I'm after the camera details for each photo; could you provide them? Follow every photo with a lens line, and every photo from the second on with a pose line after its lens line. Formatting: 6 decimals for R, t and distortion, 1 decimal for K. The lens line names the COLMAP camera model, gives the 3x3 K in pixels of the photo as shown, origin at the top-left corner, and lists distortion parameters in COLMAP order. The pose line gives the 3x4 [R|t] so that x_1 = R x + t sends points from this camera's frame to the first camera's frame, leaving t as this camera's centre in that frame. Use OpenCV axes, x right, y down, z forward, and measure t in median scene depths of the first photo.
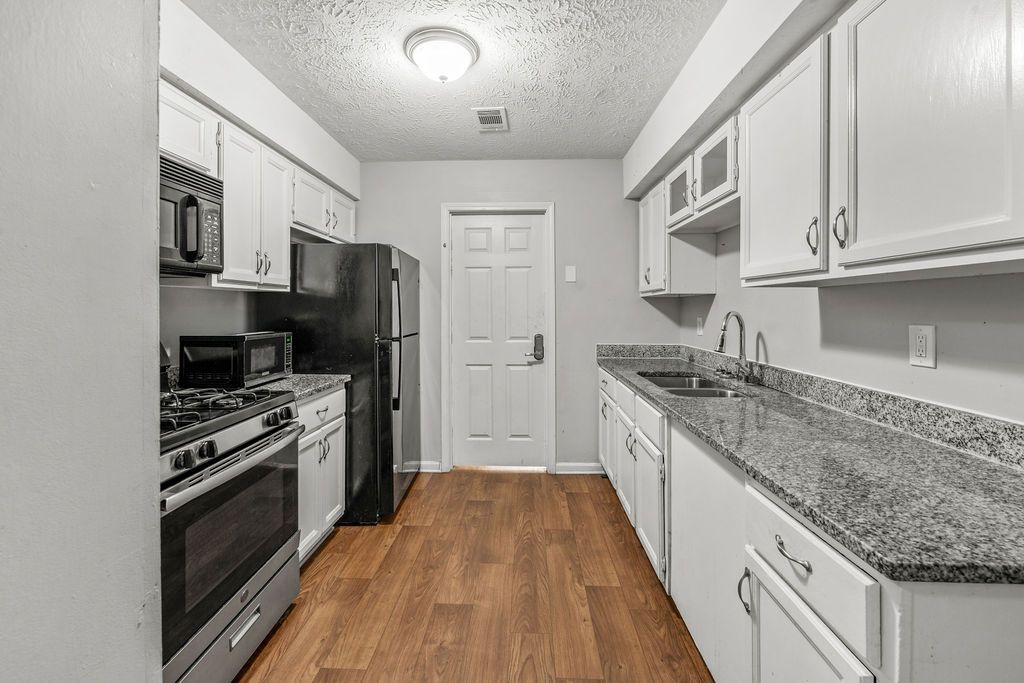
lens RADIAL K [[433.1, 0, 523.5], [0, 433.1, 312.9], [0, 0, 1]] dist [-0.009330, -0.000279]
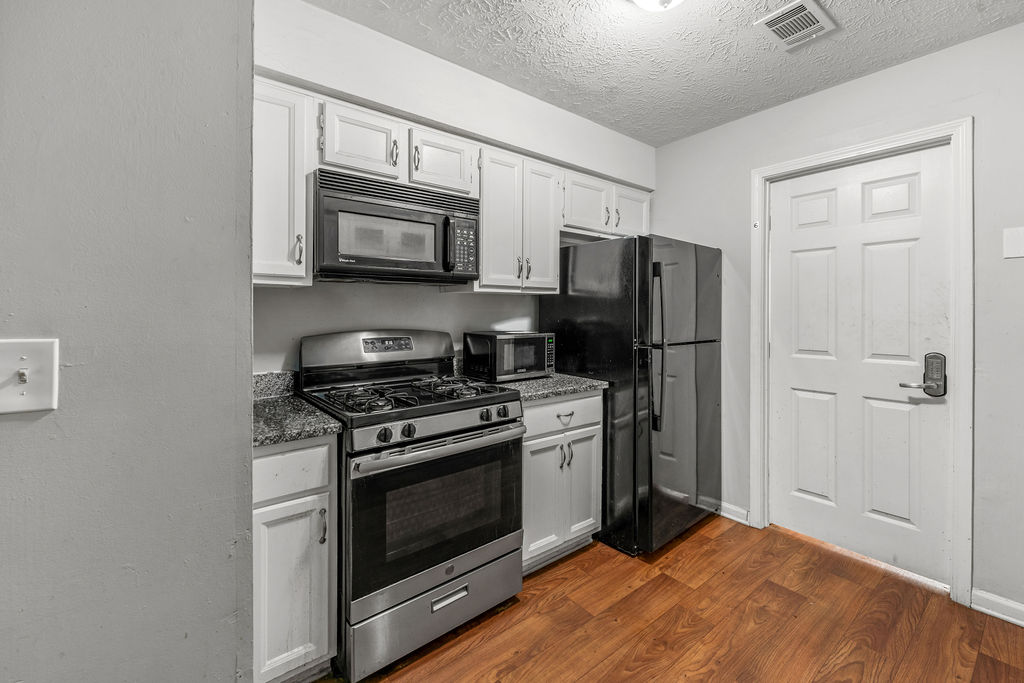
lens RADIAL K [[434.7, 0, 491.6], [0, 434.7, 315.2], [0, 0, 1]] dist [-0.002750, -0.000529]
pose [[0.614138, 0.005817, -0.789177, 0.176965], [-0.004541, 0.999982, 0.003837, -0.001131], [0.789185, 0.001227, 0.614154, 0.236582]]
